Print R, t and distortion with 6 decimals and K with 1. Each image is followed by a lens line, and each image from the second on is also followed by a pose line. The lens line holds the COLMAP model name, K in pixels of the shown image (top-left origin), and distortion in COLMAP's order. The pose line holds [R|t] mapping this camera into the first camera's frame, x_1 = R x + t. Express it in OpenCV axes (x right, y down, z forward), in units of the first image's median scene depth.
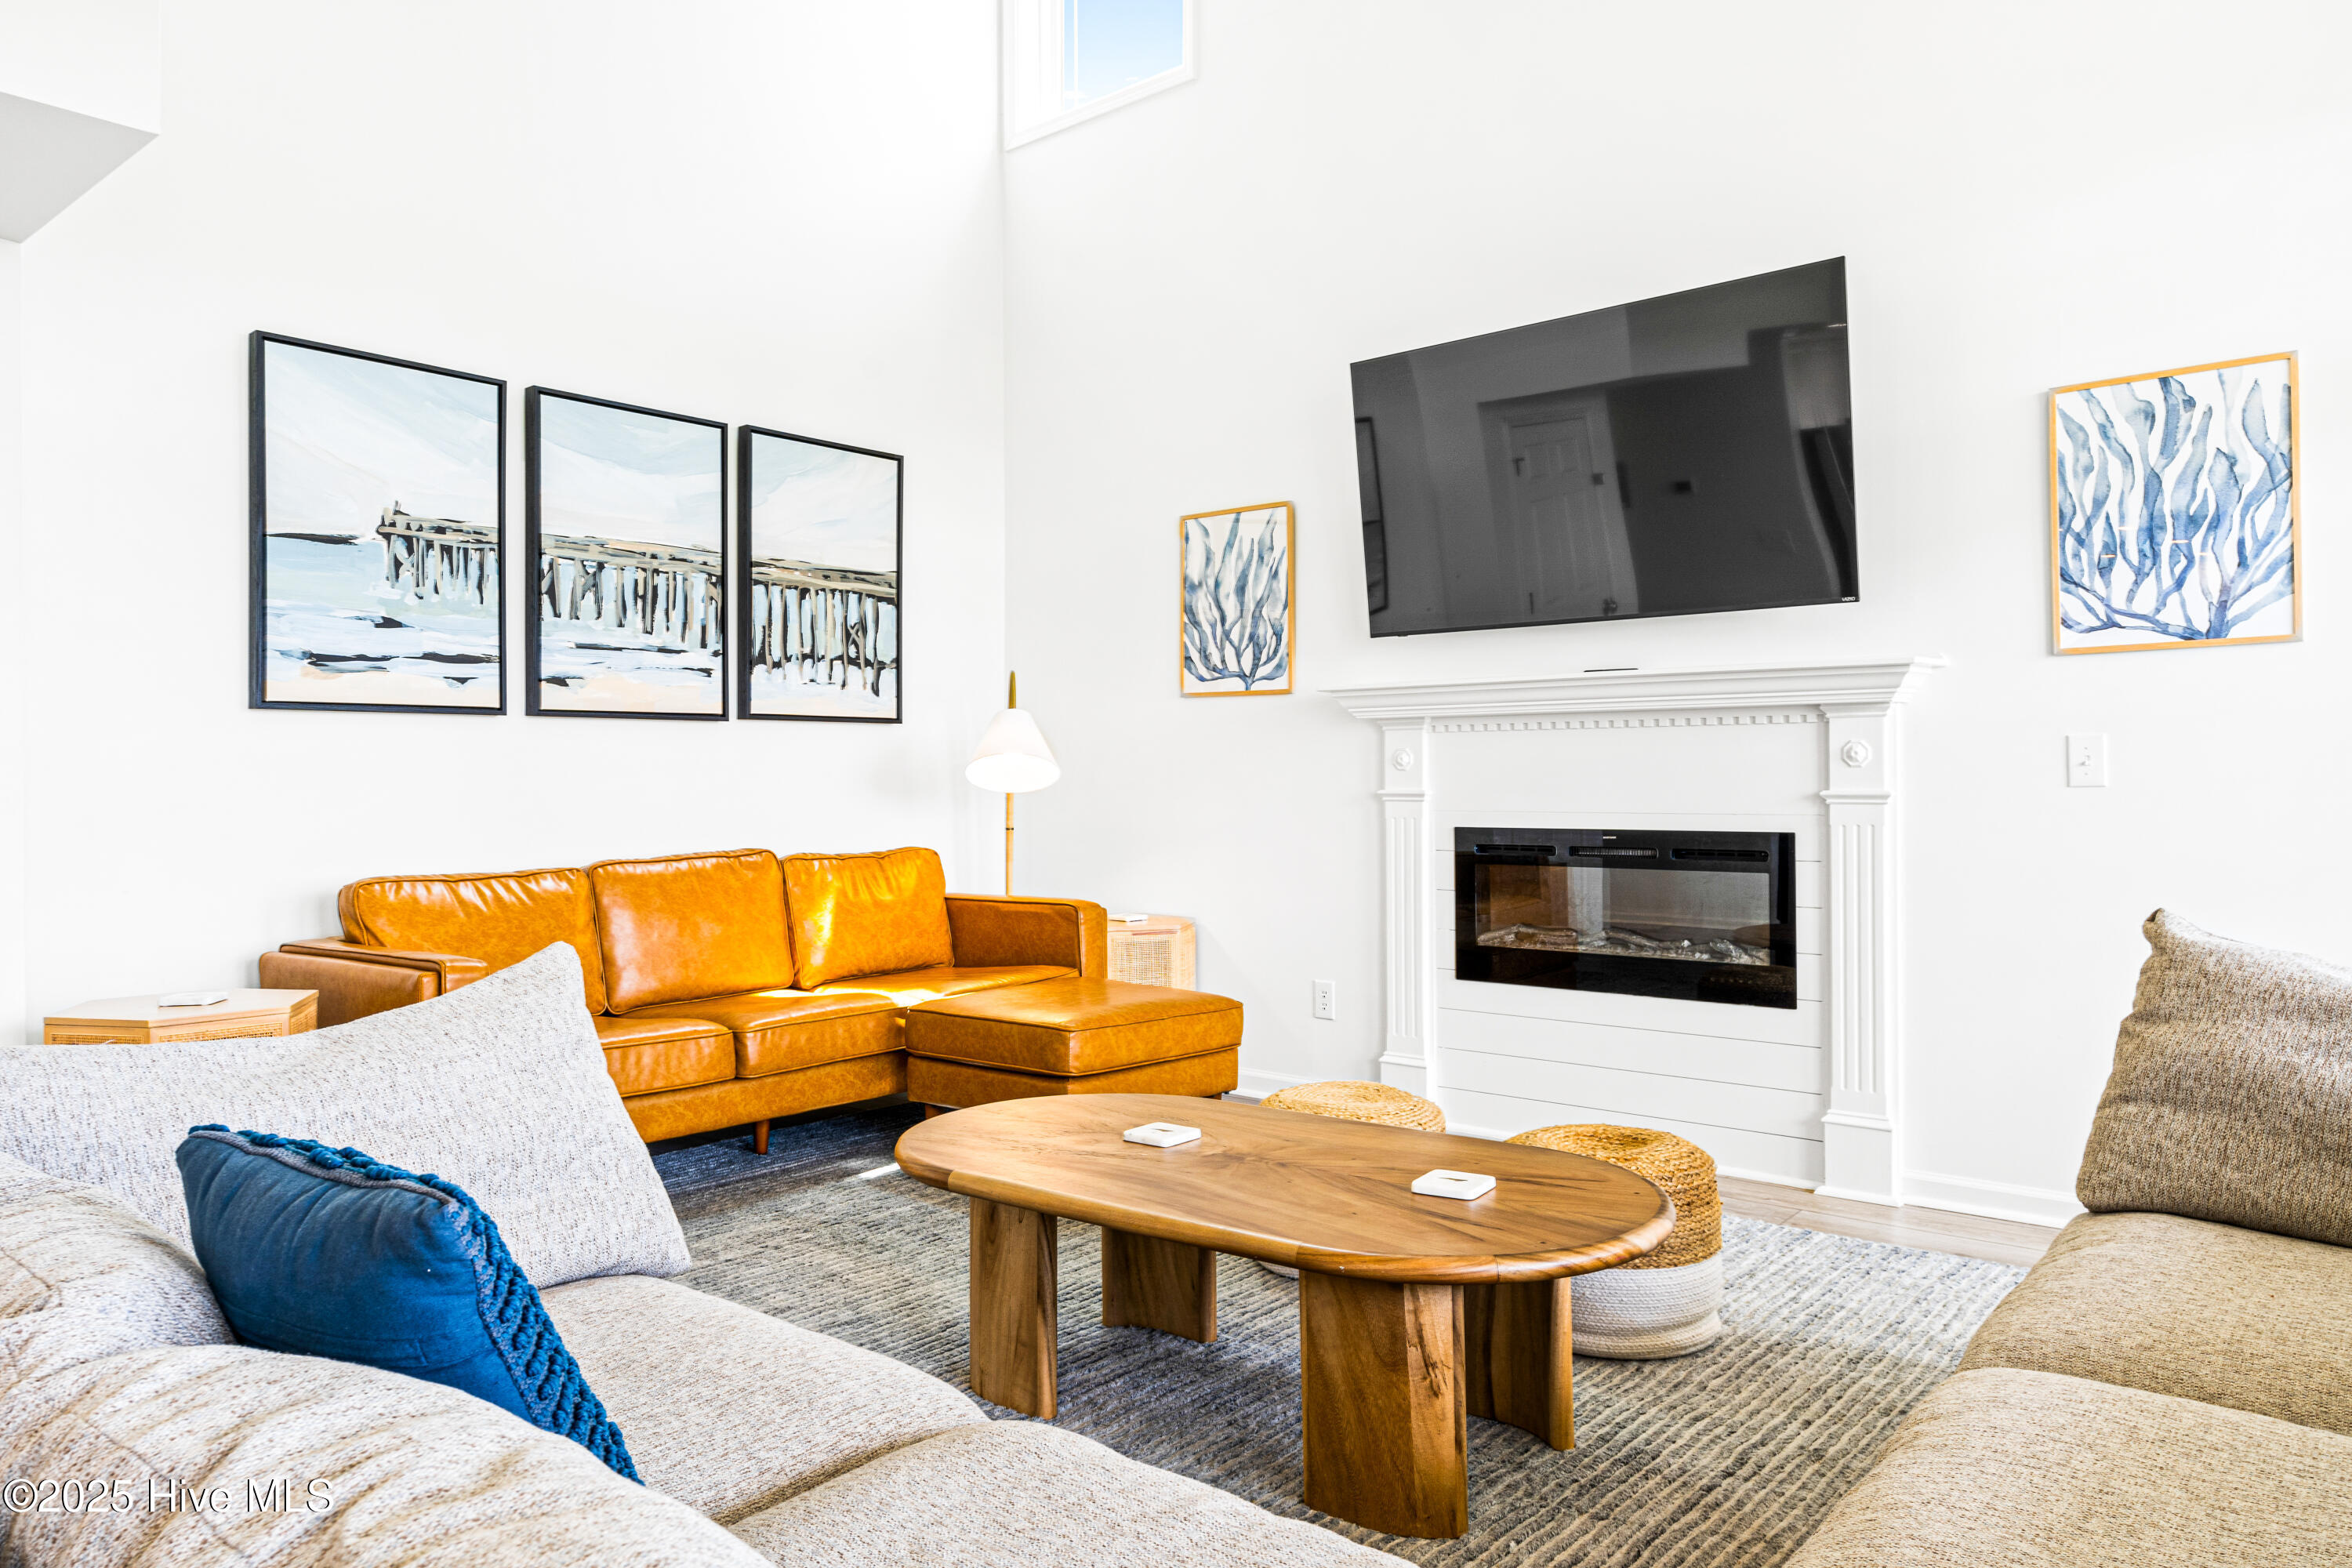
lens RADIAL K [[1568.4, 0, 1176.0], [0, 1568.4, 784.0], [0, 0, 1]] dist [0.001716, 0.000948]
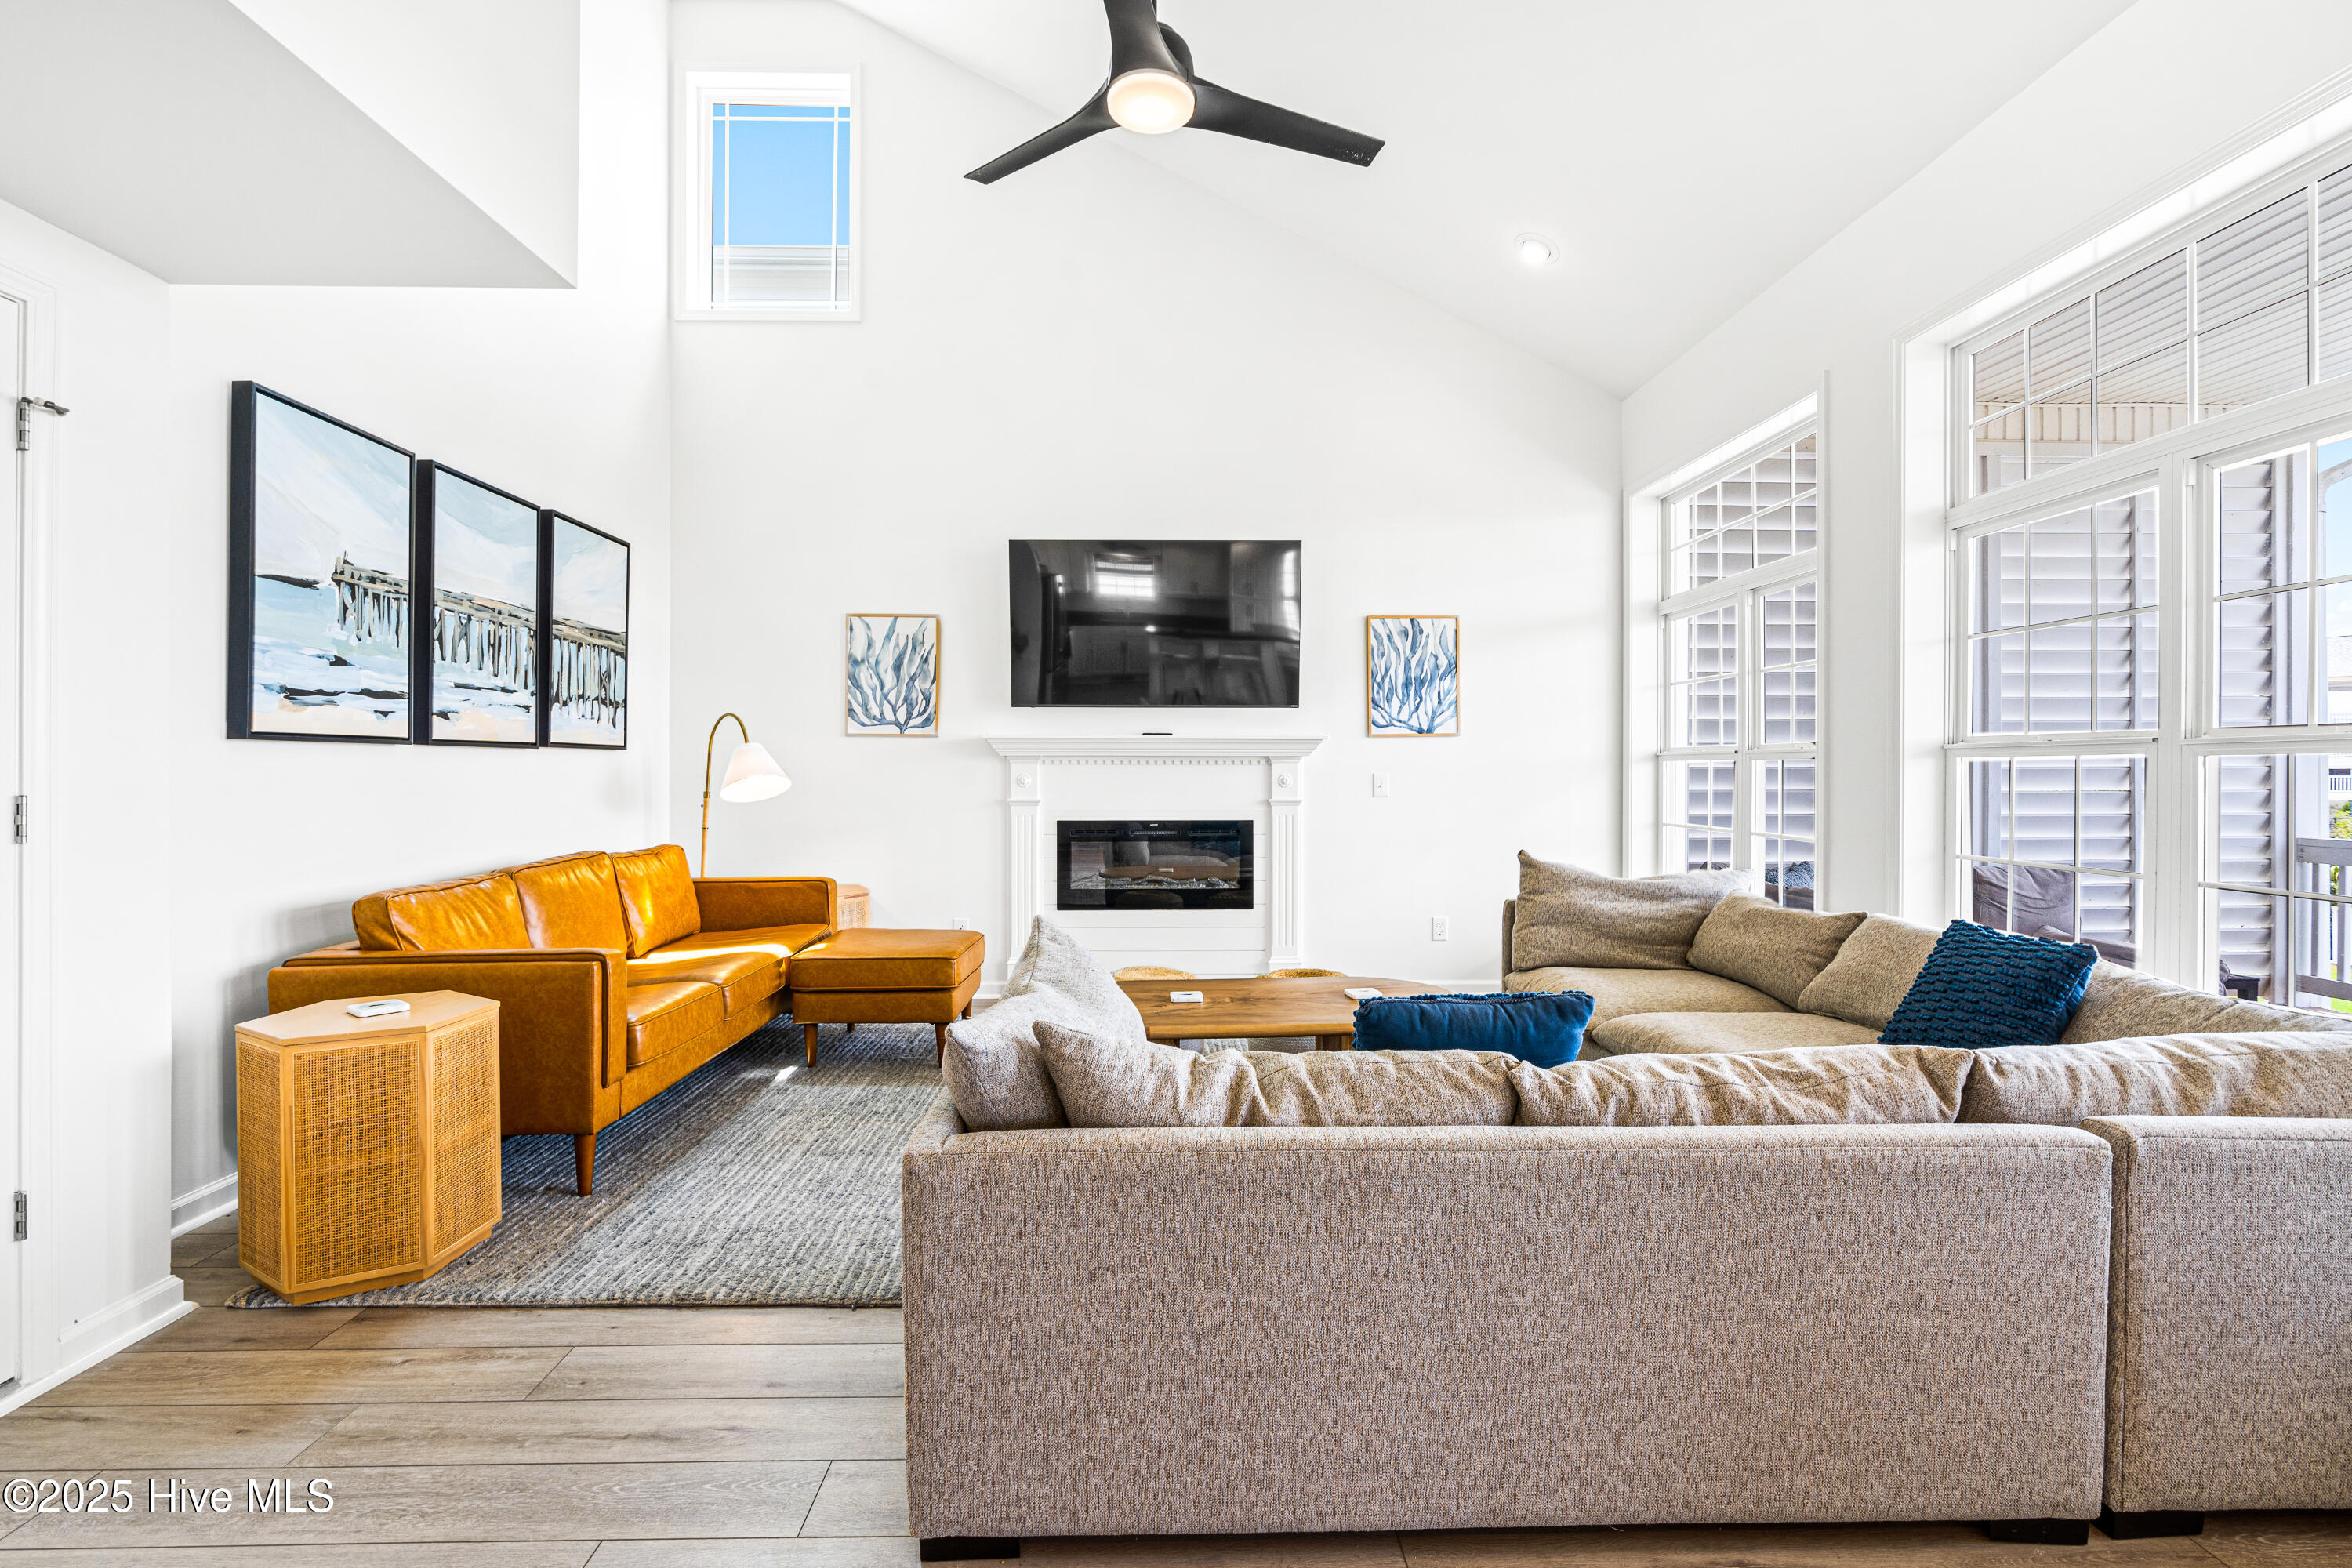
lens RADIAL K [[1093.2, 0, 1176.0], [0, 1093.2, 784.0], [0, 0, 1]] dist [-0.004759, -0.000129]
pose [[0.745609, -0.002702, 0.666378, -0.519187], [-0.002083, 0.999977, 0.006385, -0.020239], [-0.666380, -0.006149, 0.745587, 0.031075]]
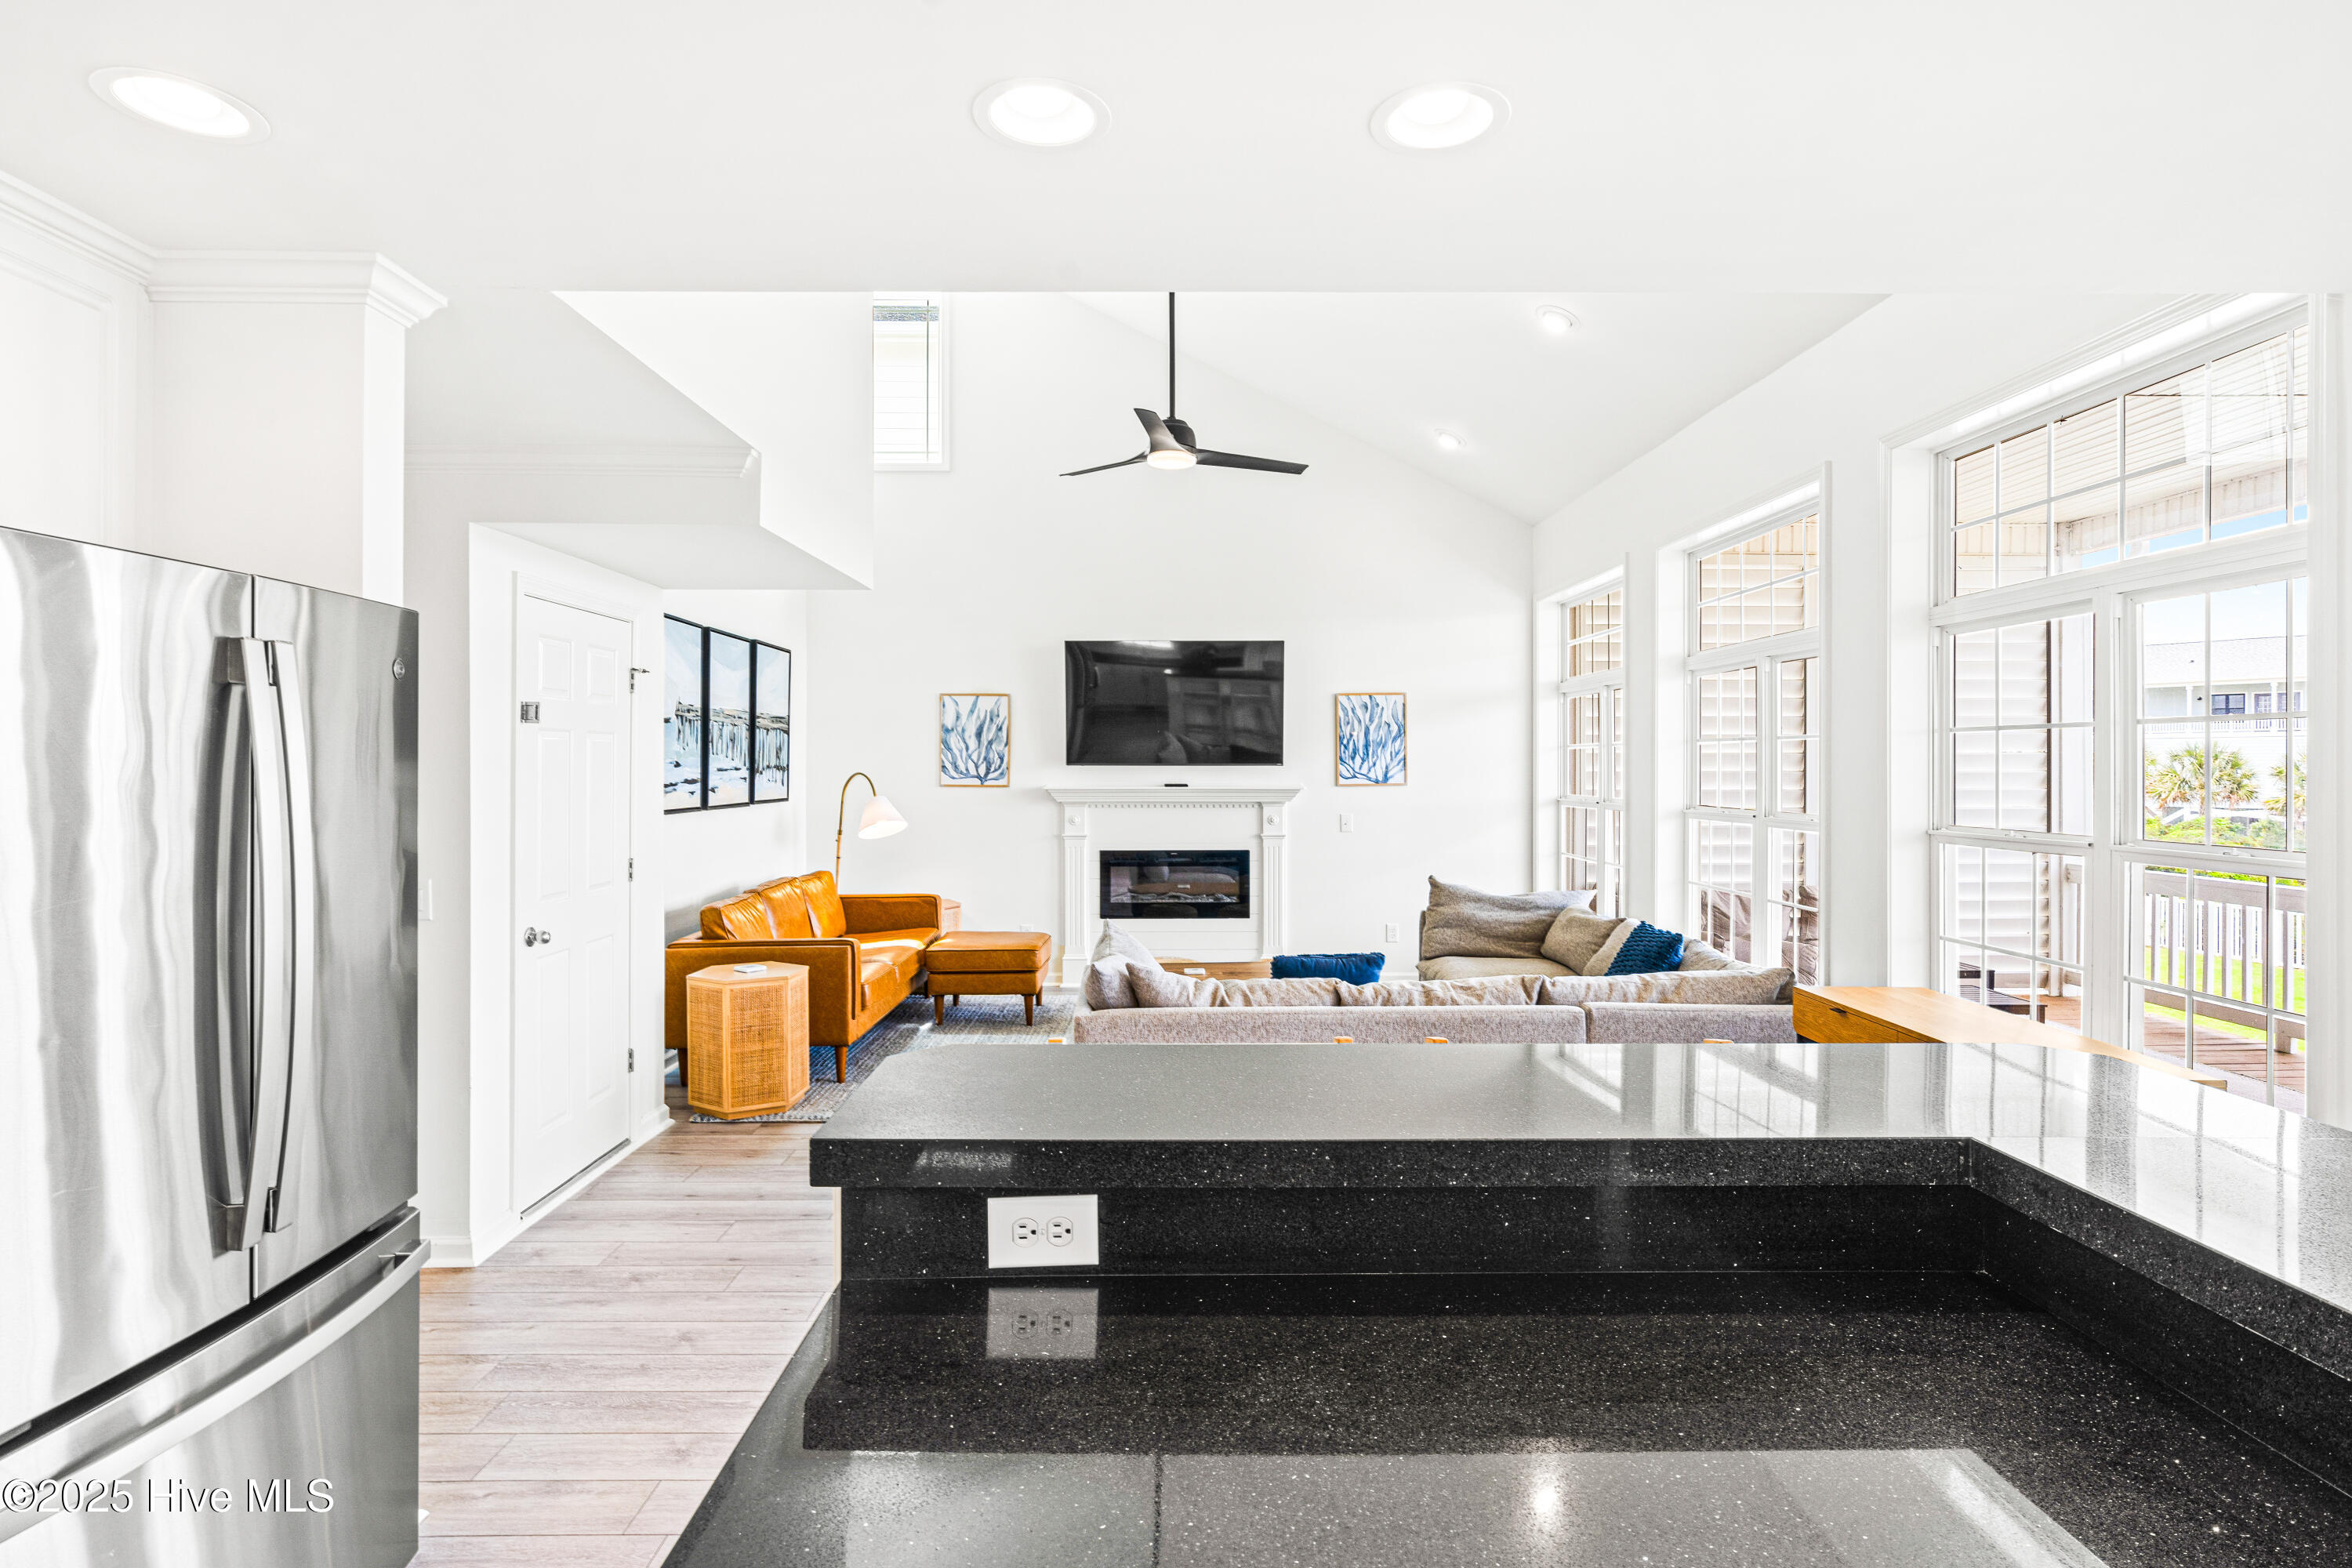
lens RADIAL K [[1274.9, 0, 1176.0], [0, 1274.9, 784.0], [0, 0, 1]] dist [0.038686, 0.000074]
pose [[0.755818, -0.005855, 0.654756, -0.937390], [-0.000644, 0.999953, 0.009686, -0.085484], [-0.654782, -0.007743, 0.755778, -0.449028]]
